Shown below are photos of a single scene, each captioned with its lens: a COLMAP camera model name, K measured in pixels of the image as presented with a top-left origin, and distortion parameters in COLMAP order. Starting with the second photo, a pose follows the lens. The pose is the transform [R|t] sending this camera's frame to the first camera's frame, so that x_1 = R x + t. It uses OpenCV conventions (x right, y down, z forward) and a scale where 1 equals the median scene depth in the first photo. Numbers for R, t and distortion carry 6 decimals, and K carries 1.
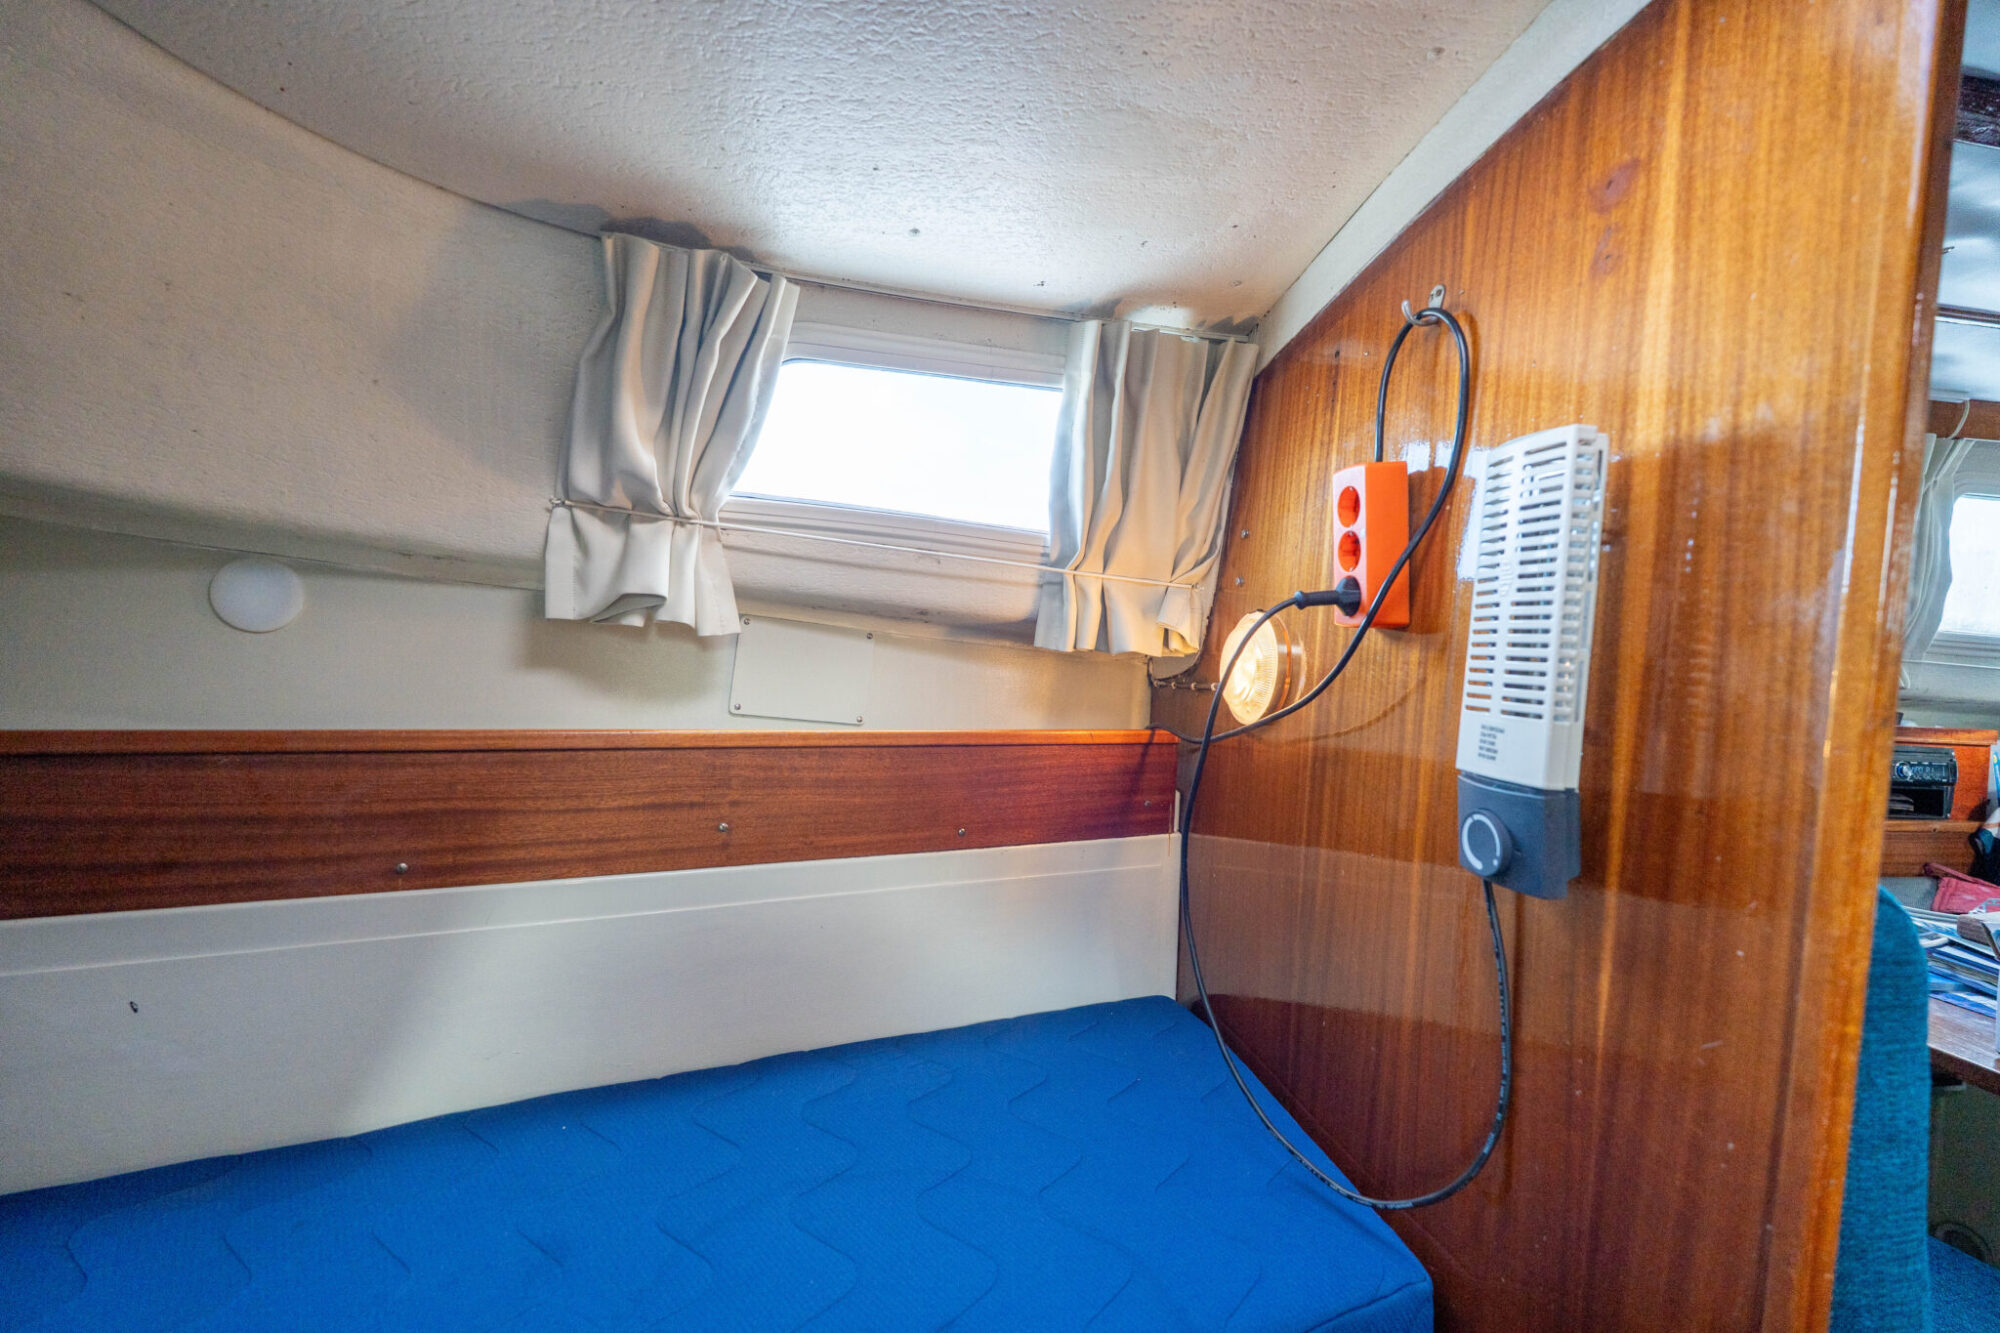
lens RADIAL K [[881.1, 0, 996.6], [0, 881.1, 667.7], [0, 0, 1]] dist [-0.000372, -0.000045]
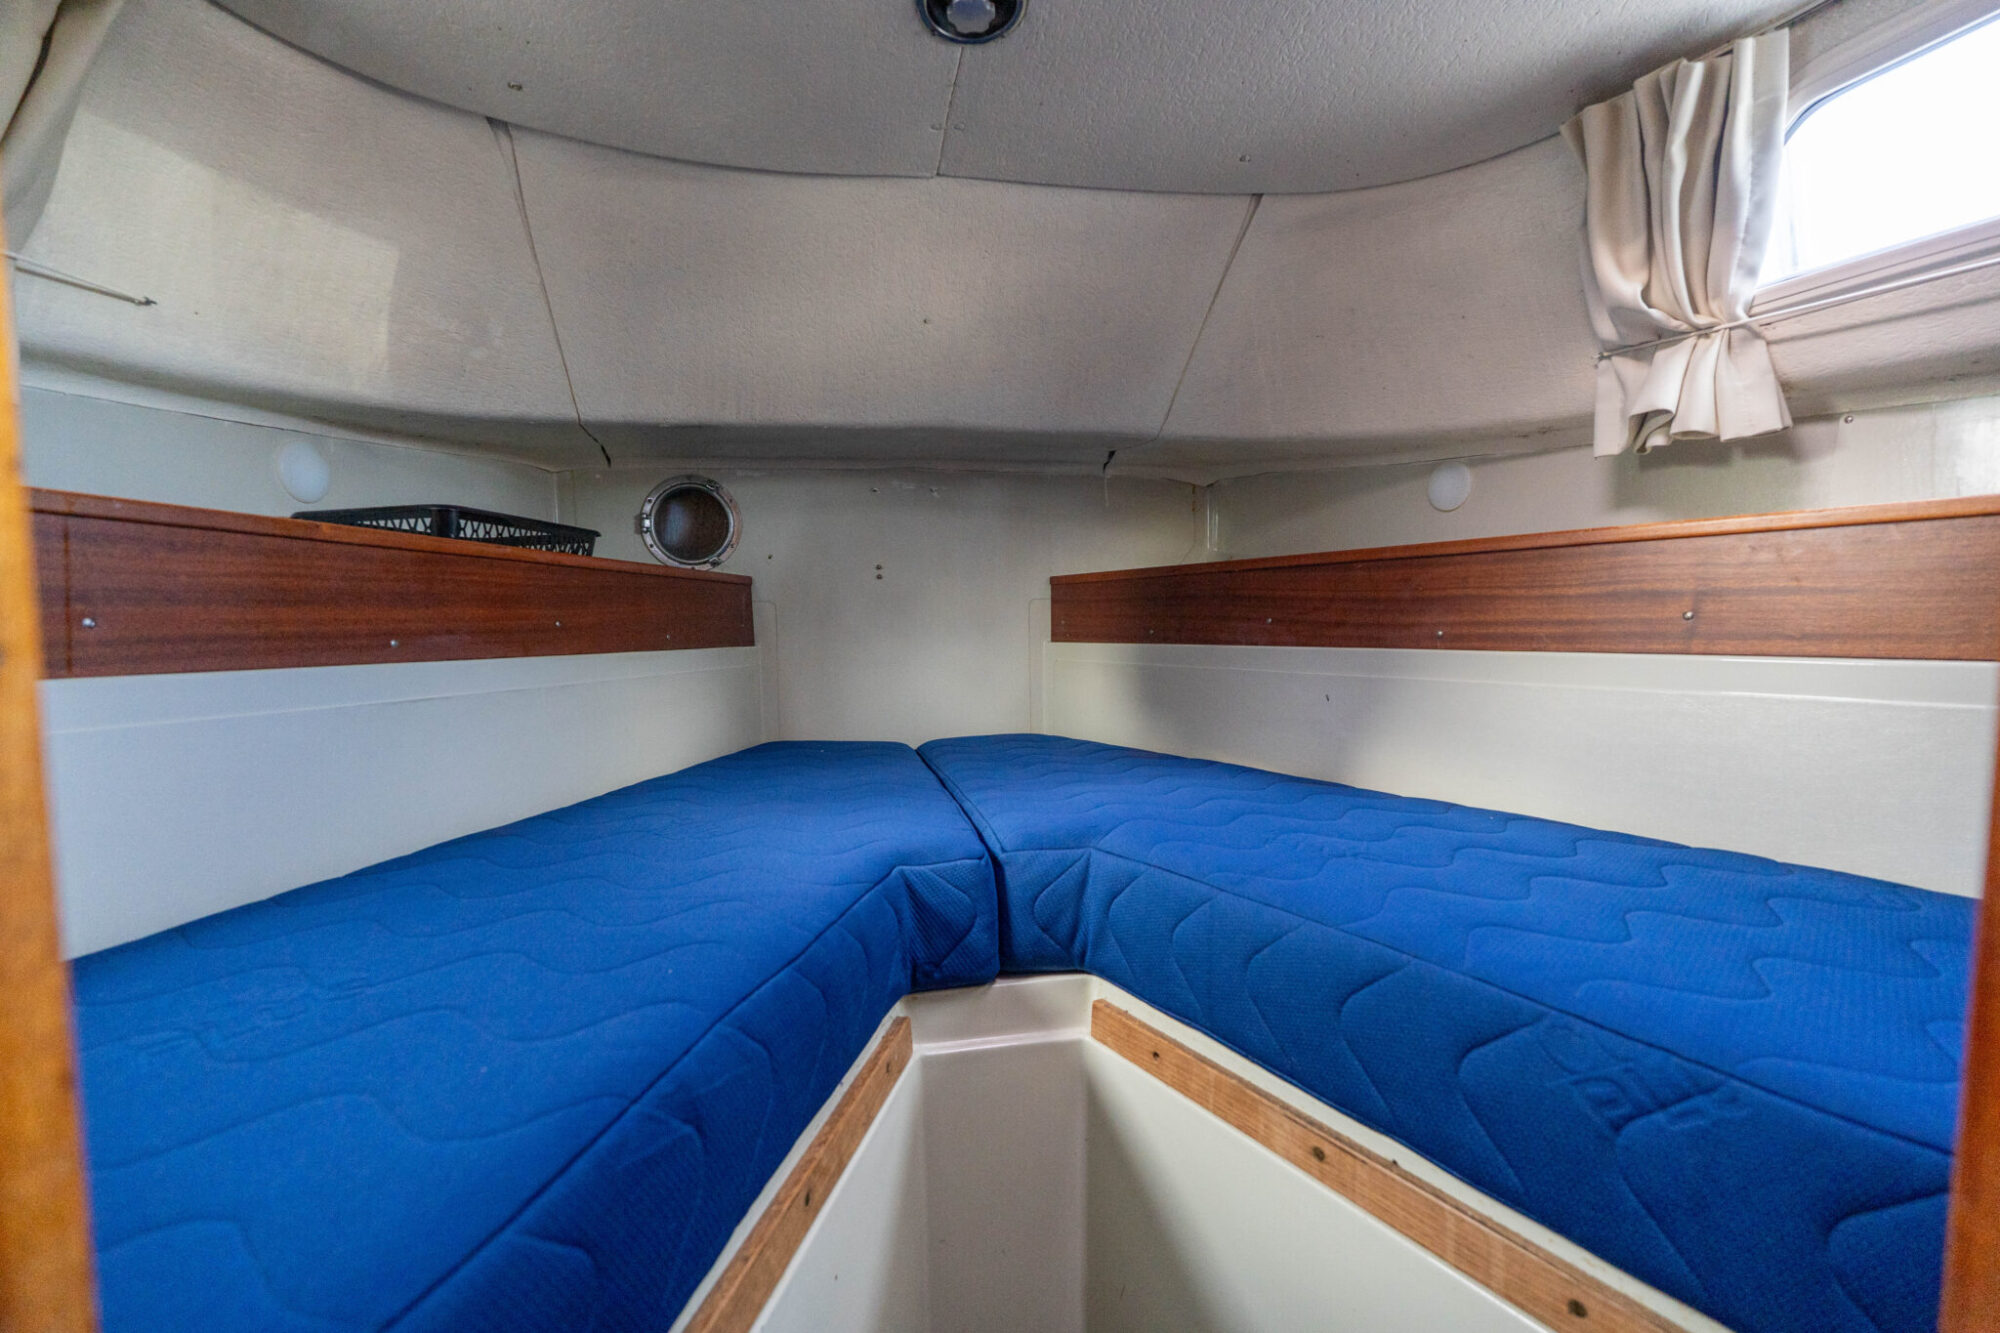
lens RADIAL K [[881.1, 0, 996.6], [0, 881.1, 667.7], [0, 0, 1]] dist [-0.000372, -0.000045]
pose [[0.044901, -0.004249, -0.998982, 0.747734], [-0.014786, 0.999879, -0.004917, 0.286534], [0.998882, 0.014992, 0.044833, 0.169692]]
